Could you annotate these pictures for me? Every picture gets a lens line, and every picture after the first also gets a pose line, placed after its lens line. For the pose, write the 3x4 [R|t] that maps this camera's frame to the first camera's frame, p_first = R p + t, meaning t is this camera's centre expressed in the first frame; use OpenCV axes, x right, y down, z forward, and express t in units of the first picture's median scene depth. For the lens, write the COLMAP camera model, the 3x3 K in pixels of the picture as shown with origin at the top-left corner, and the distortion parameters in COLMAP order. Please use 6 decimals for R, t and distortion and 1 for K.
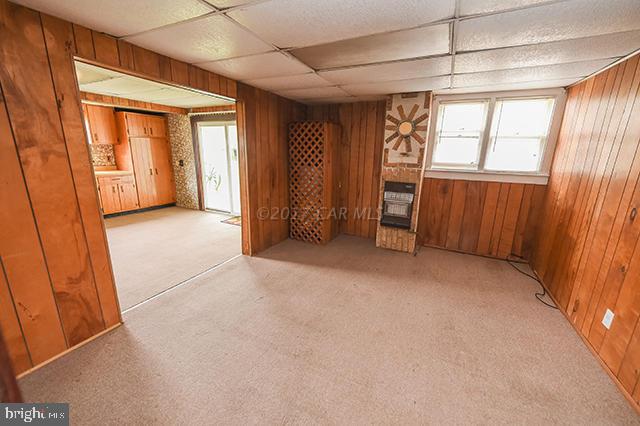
lens RADIAL K [[256.4, 0, 315.8], [0, 256.4, 212.7], [0, 0, 1]] dist [0.000283, -0.000073]
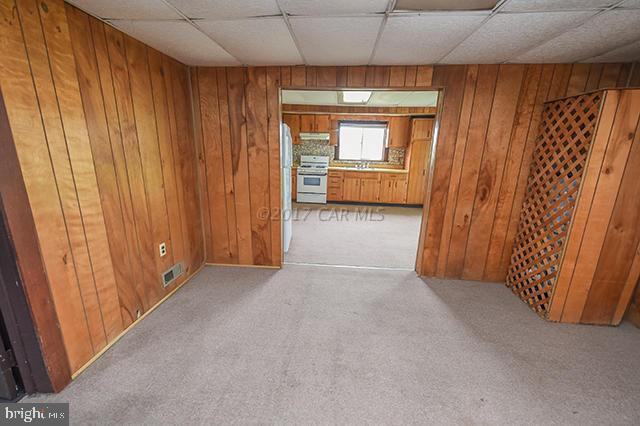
lens RADIAL K [[256.4, 0, 315.8], [0, 256.4, 212.7], [0, 0, 1]] dist [0.000283, -0.000073]
pose [[0.361151, 0.209666, -0.908631, 0.350836], [-0.225104, 0.965181, 0.133243, -0.066893], [0.904930, 0.156416, 0.395773, 0.346499]]
